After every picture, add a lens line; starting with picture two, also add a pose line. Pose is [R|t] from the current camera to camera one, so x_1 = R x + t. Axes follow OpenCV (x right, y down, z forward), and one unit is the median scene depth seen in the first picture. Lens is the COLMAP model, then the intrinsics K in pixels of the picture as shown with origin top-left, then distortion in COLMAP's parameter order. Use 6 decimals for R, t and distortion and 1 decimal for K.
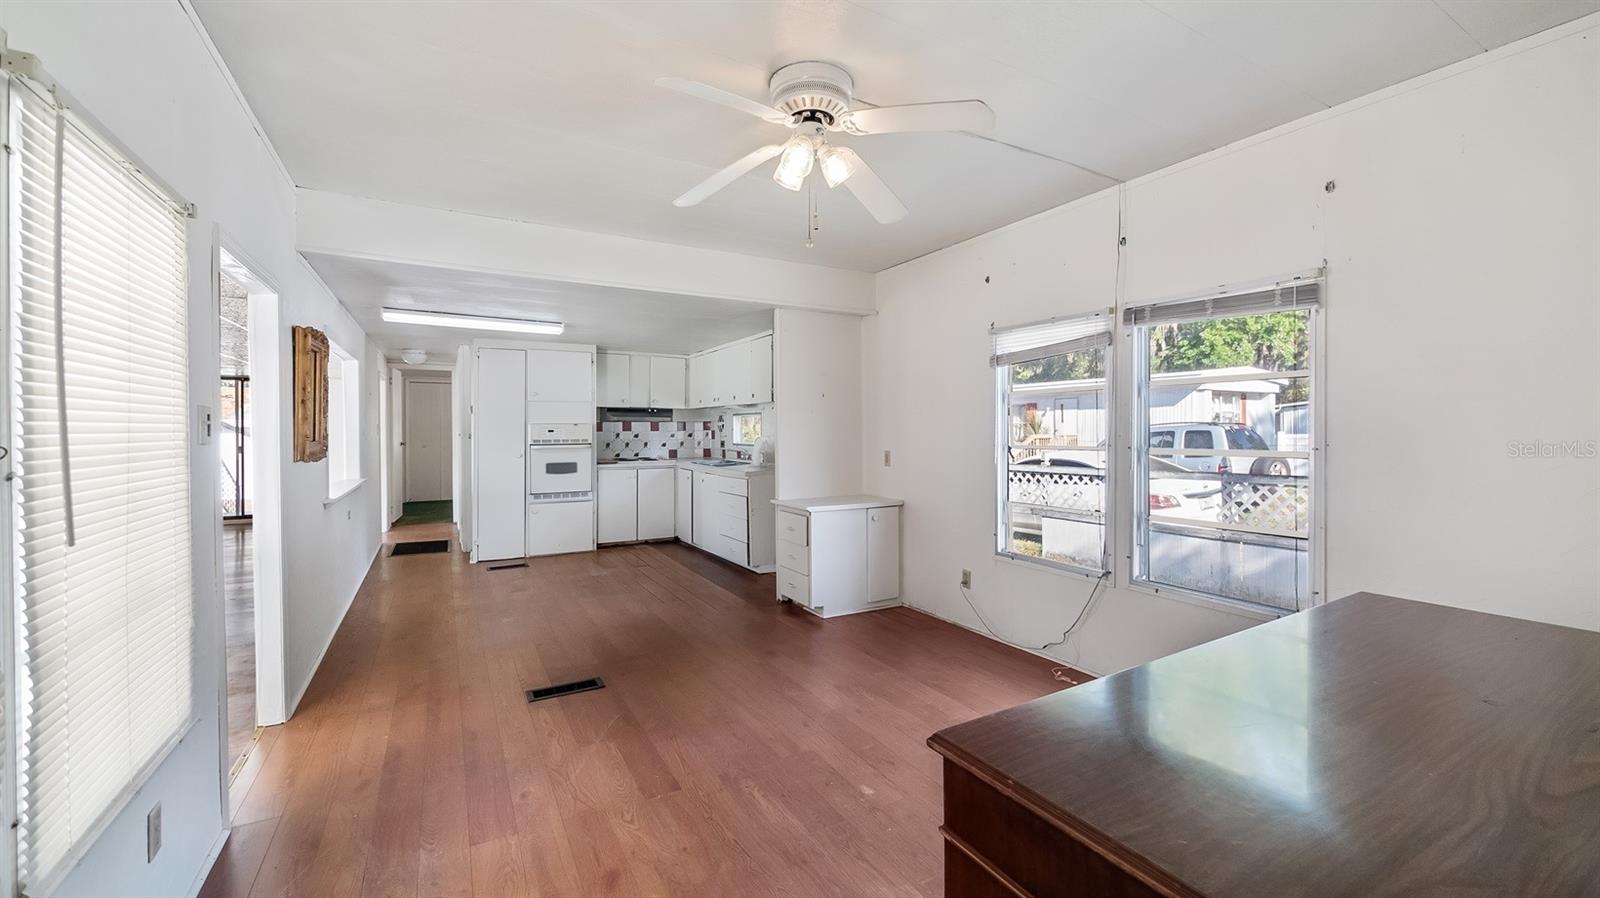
lens RADIAL K [[641.9, 0, 793.7], [0, 641.9, 431.2], [0, 0, 1]] dist [-0.001124, -0.000217]
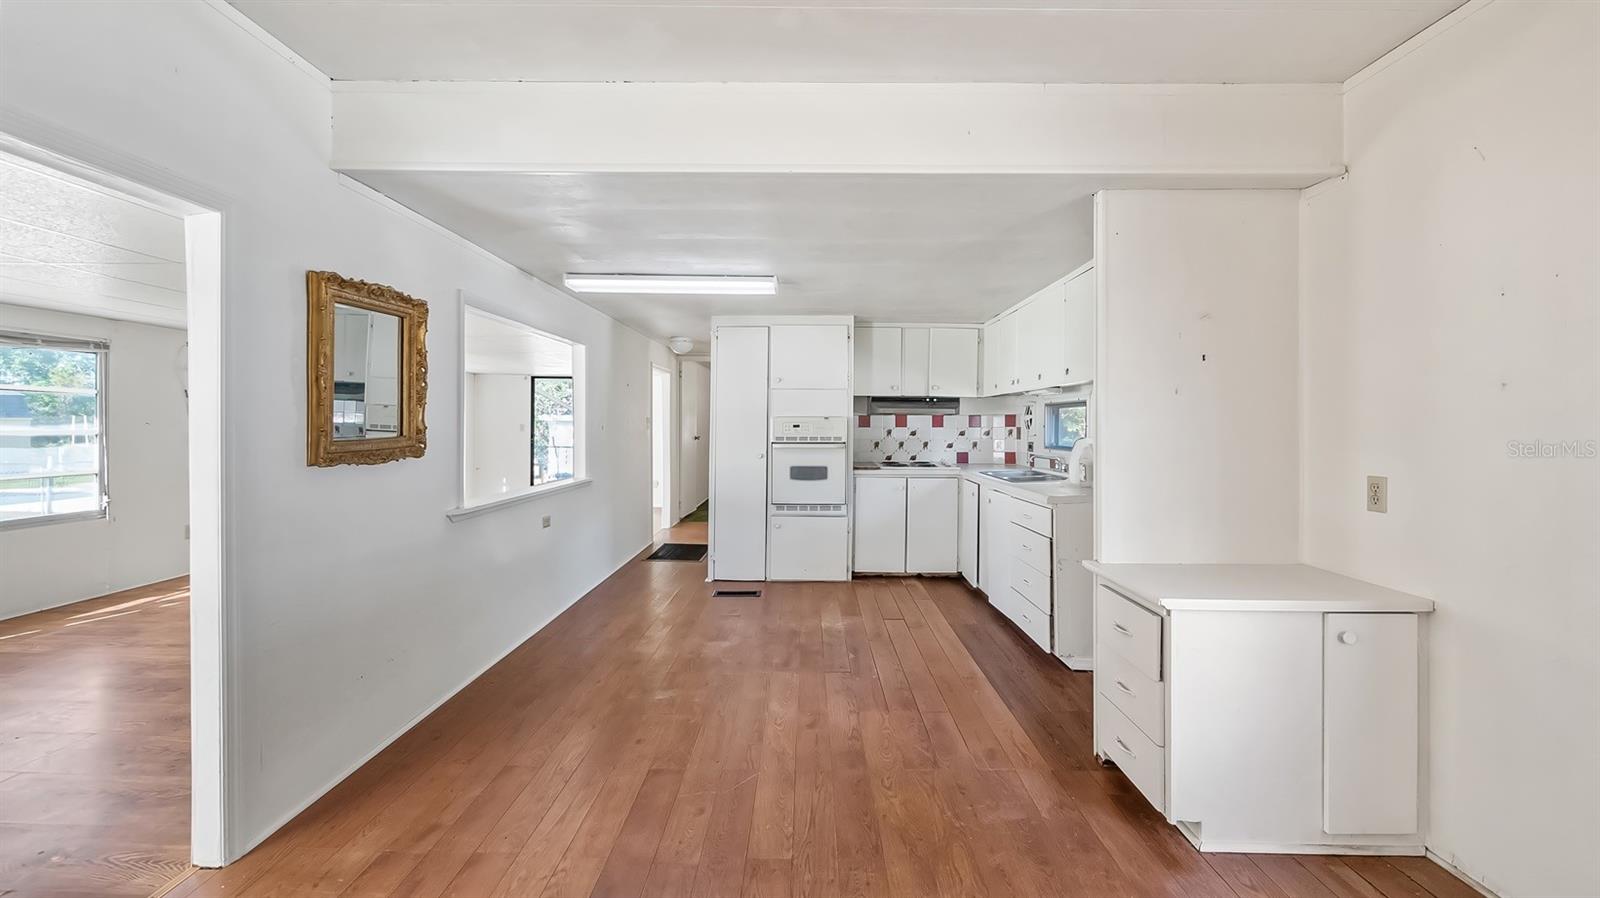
lens RADIAL K [[632.2, 0, 797.0], [0, 632.2, 425.8], [0, 0, 1]] dist [-0.001627, -0.000181]
pose [[0.867619, 0.007759, -0.497168, 0.011768], [-0.009330, 0.999956, -0.000677, 0.000046], [0.497141, 0.005226, 0.867654, 0.303470]]
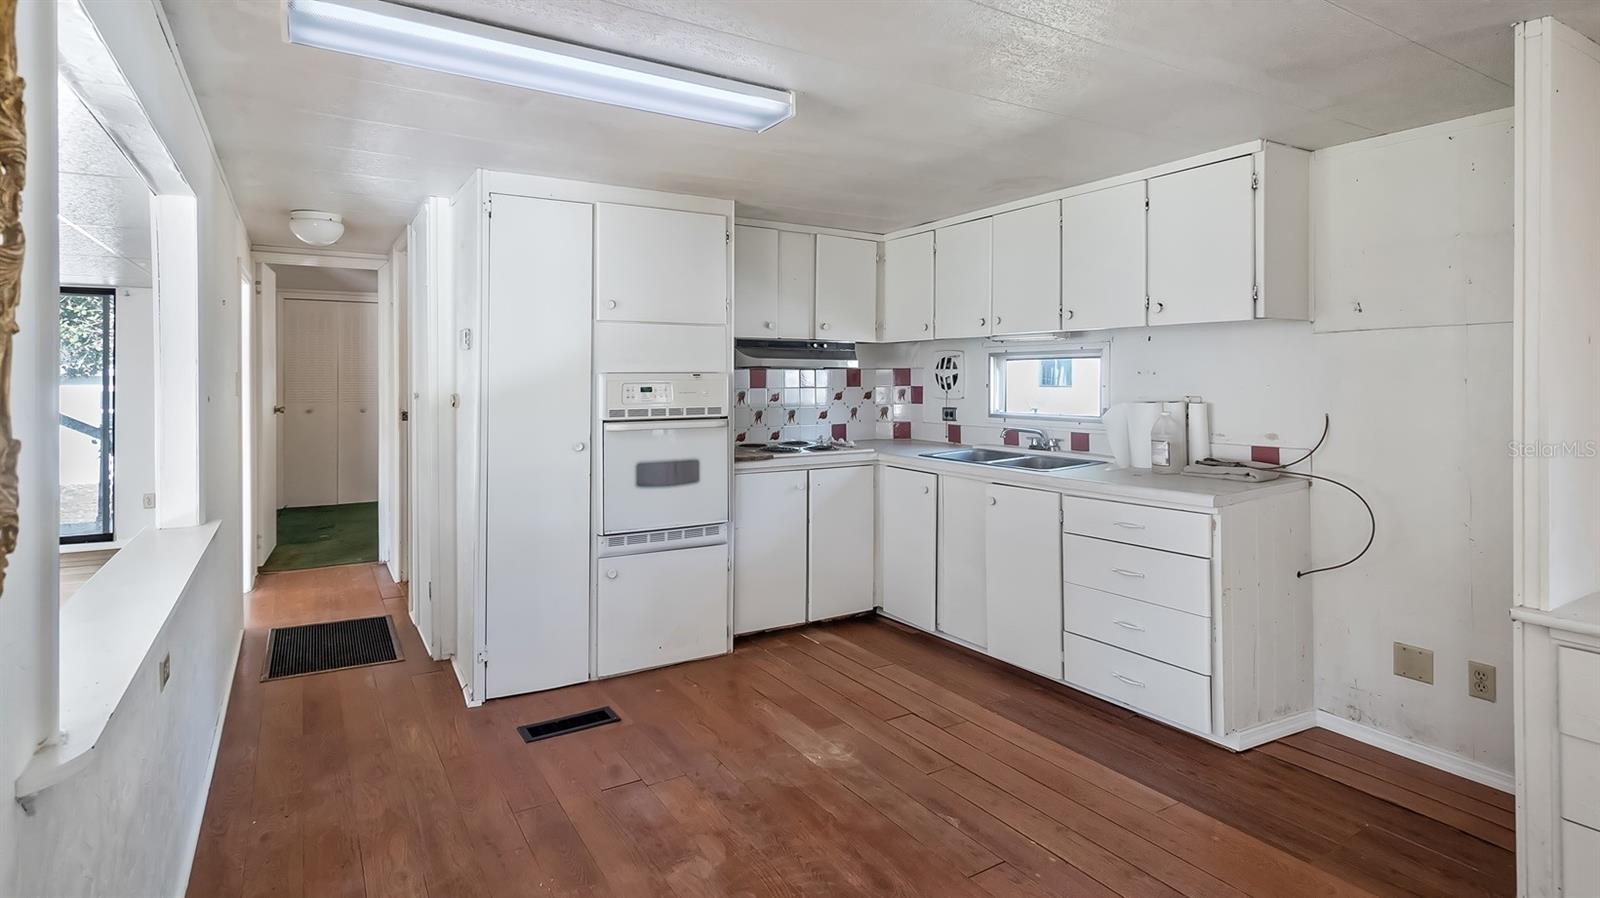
lens RADIAL K [[810.1, 0, 796.7], [0, 810.1, 378.6], [0, 0, 1]] dist [-0.001576, -0.000130]
pose [[0.998929, 0.001220, 0.046256, -0.286016], [-0.001034, 0.999991, -0.004049, -0.005146], [-0.046261, 0.003997, 0.998921, 0.420244]]
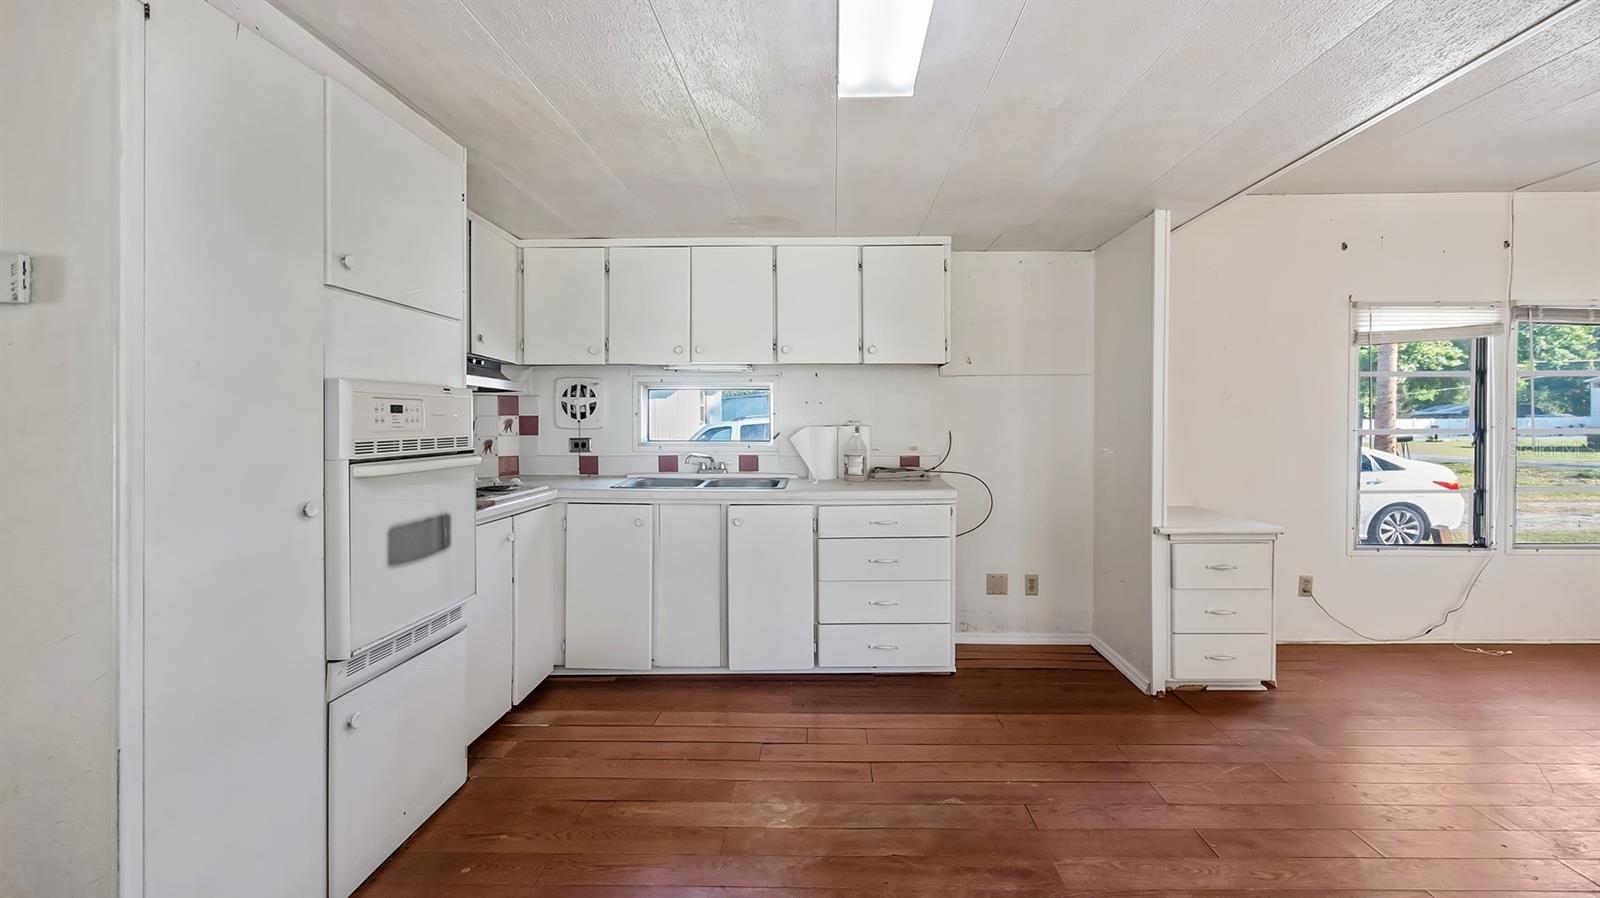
lens RADIAL K [[700.5, 0, 819.1], [0, 700.5, 425.9], [0, 0, 1]] dist [-0.000172, 0.000015]
pose [[0.491686, -0.001979, 0.870770, -0.522022], [0.003114, 0.999995, 0.000515, 0.007179], [-0.870767, 0.002459, 0.491690, 0.660966]]
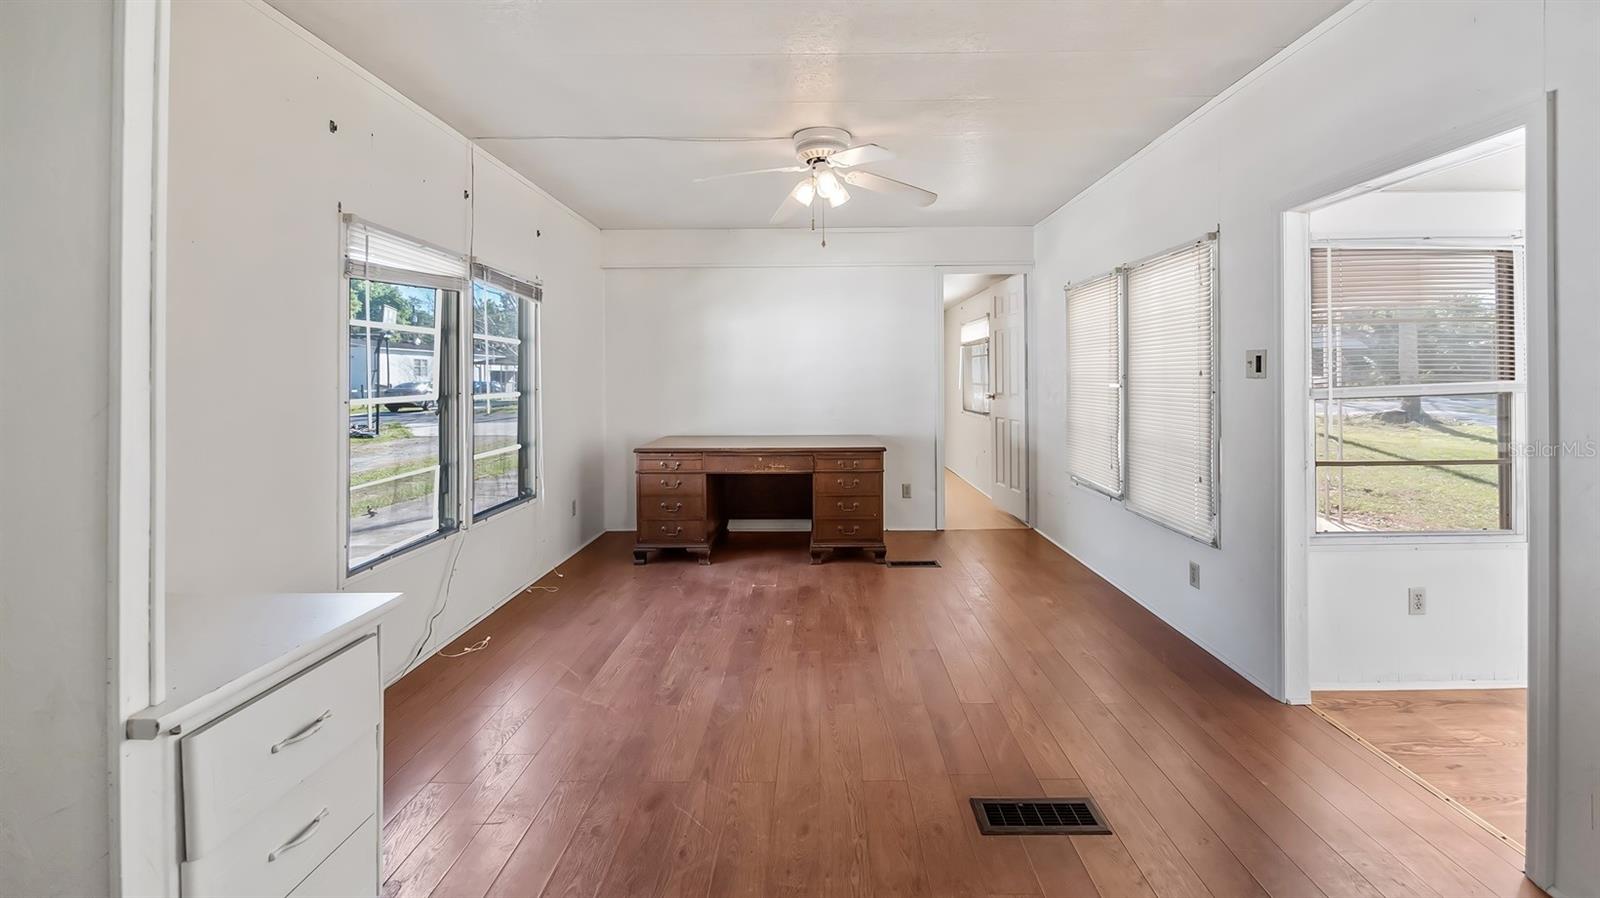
lens RADIAL K [[646.5, 0, 798.6], [0, 646.5, 377.3], [0, 0, 1]] dist [0.000786, 0.000083]
pose [[-0.863943, 0.006707, 0.503545, -0.214168], [0.009698, 0.999947, 0.003319, -0.000298], [-0.503496, 0.007750, -0.863963, 0.744084]]
